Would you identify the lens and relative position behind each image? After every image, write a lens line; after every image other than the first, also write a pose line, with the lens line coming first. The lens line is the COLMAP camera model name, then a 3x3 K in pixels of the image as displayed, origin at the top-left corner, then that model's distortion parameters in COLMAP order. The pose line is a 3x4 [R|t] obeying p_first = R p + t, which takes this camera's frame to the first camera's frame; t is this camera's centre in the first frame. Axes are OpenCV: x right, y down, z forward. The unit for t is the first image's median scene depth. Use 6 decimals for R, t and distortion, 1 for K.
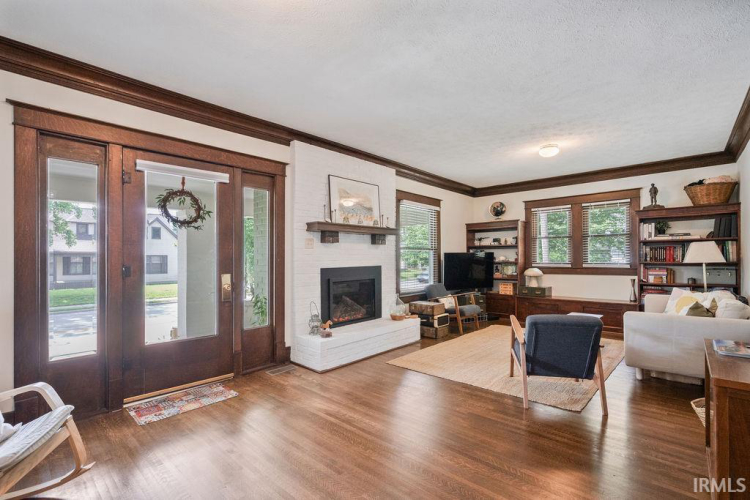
lens RADIAL K [[341.4, 0, 374.5], [0, 341.4, 255.7], [0, 0, 1]] dist [-0.000692, -0.000050]
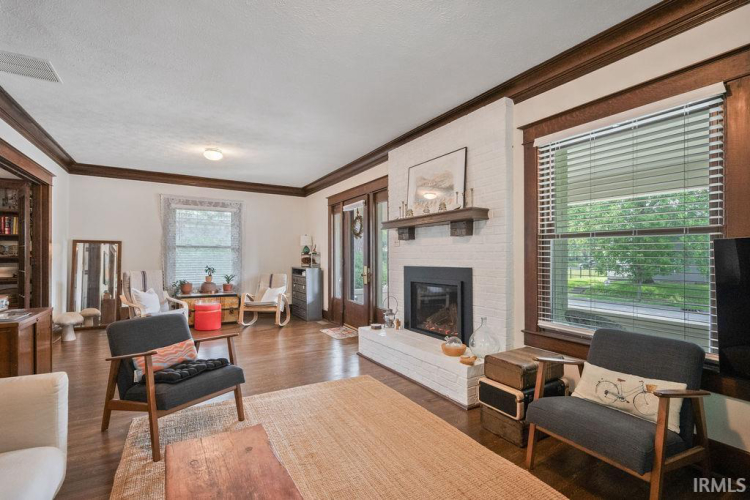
lens RADIAL K [[341.4, 0, 374.5], [0, 341.4, 255.7], [0, 0, 1]] dist [-0.000692, -0.000050]
pose [[-0.269203, 0.002853, -0.963079, 0.726775], [0.006389, 0.999979, 0.001177, 0.004090], [0.963062, -0.005836, -0.269216, 1.046370]]
